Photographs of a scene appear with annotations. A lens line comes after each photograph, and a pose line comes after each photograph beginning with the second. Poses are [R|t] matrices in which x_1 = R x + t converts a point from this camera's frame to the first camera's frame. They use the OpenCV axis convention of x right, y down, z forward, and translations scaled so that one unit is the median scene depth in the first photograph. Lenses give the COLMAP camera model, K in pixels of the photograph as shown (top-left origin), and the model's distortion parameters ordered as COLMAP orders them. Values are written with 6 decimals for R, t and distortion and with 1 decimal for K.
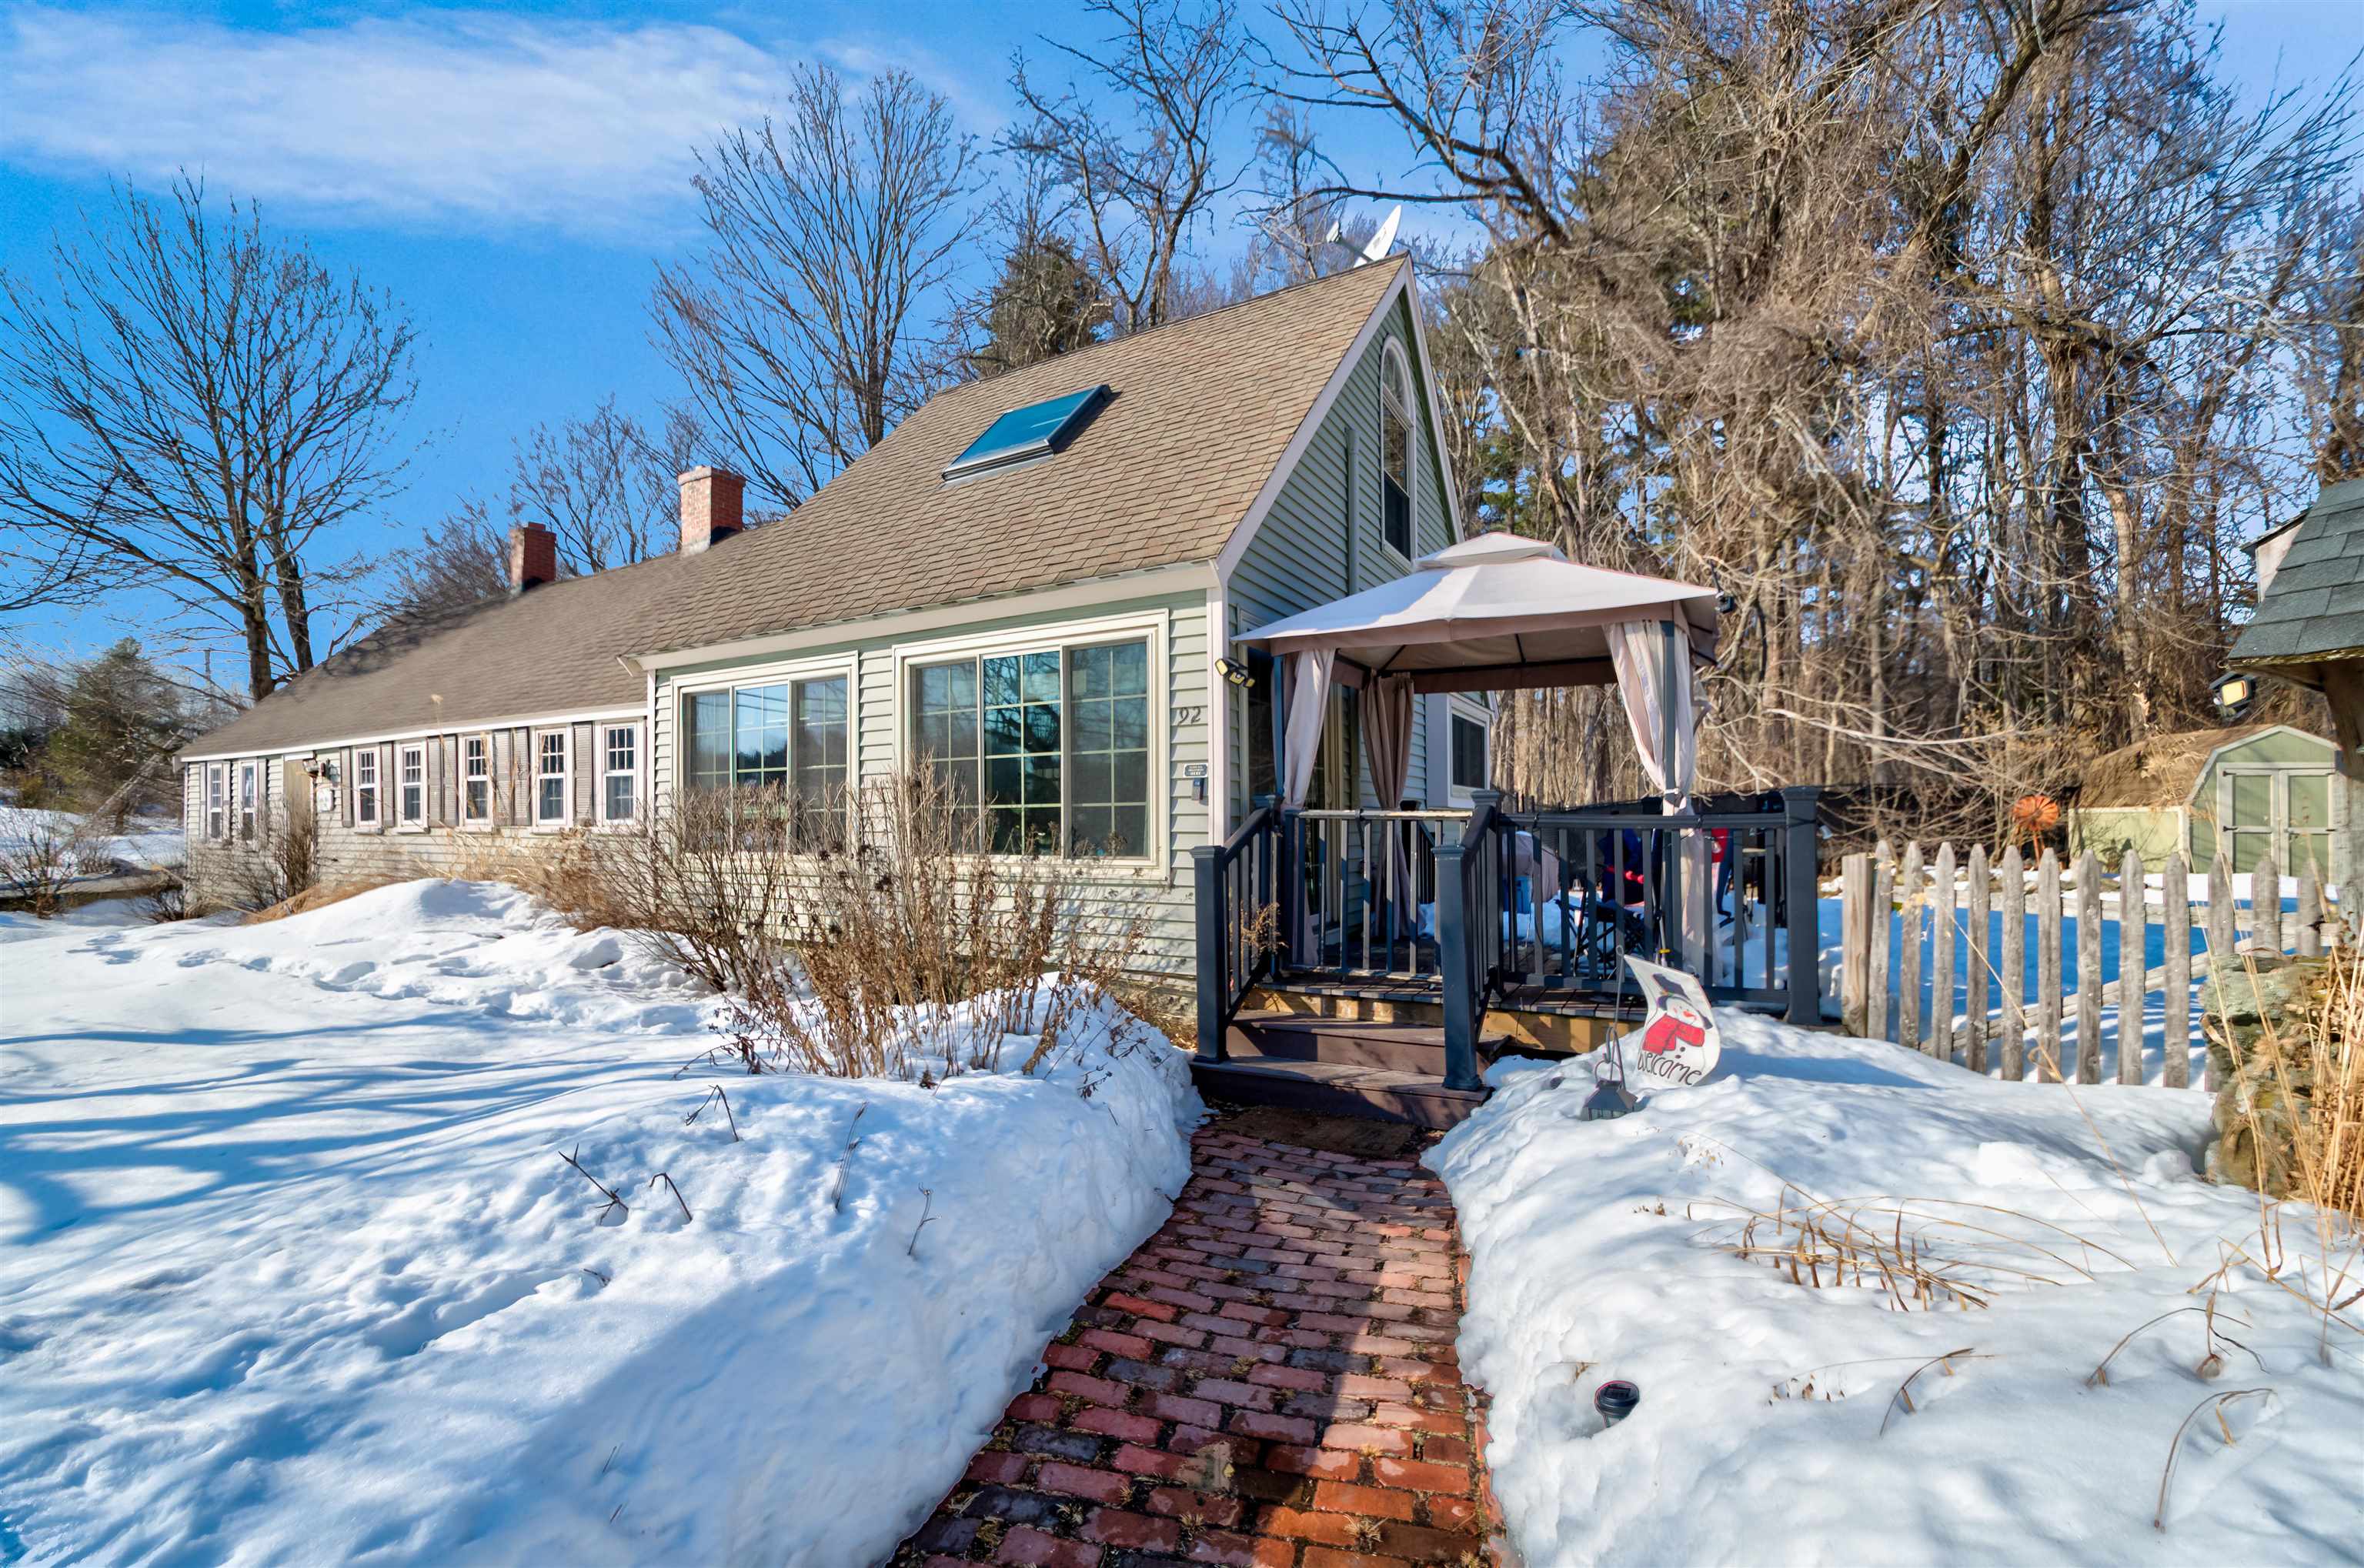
lens RADIAL K [[994.3, 0, 1177.1], [0, 994.3, 848.2], [0, 0, 1]] dist [-0.033265, -0.000364]
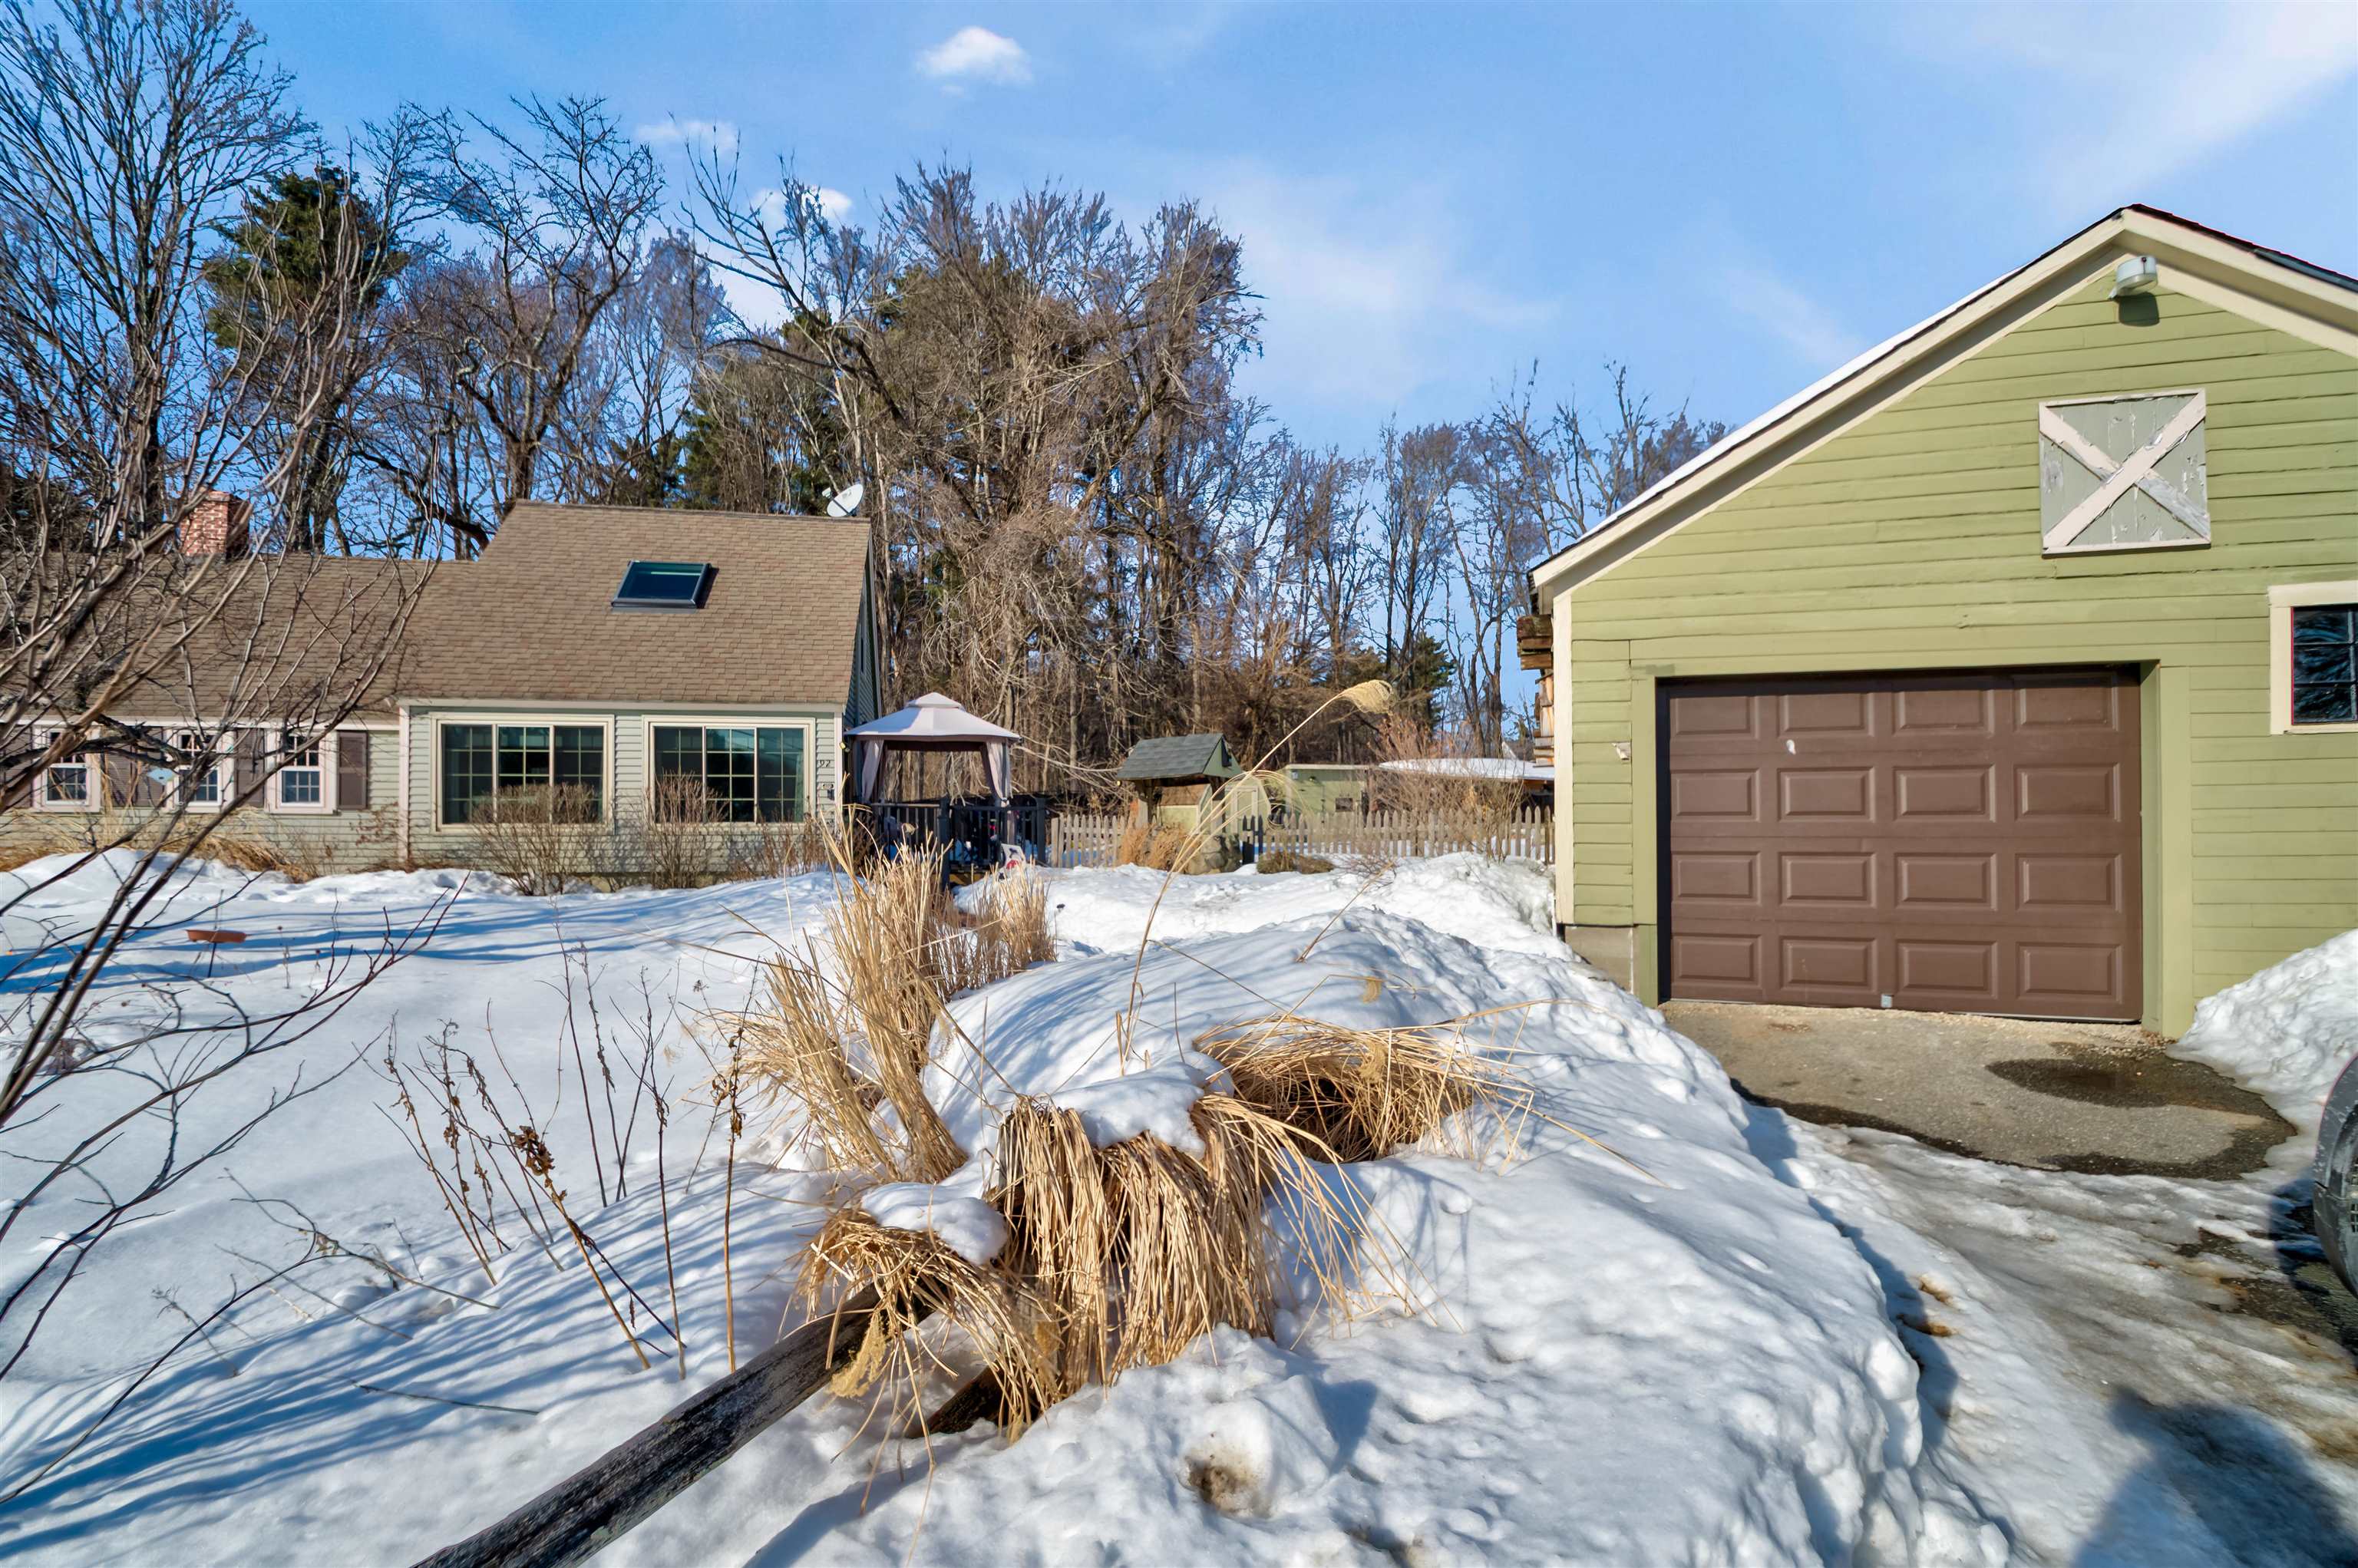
lens RADIAL K [[991.8, 0, 1174.1], [0, 991.8, 848.1], [0, 0, 1]] dist [-0.033265, -0.000364]
pose [[0.760632, -0.026765, 0.648632, -0.848089], [0.011600, 0.999551, 0.027642, 0.015545], [-0.649080, -0.013501, 0.760600, -1.295179]]
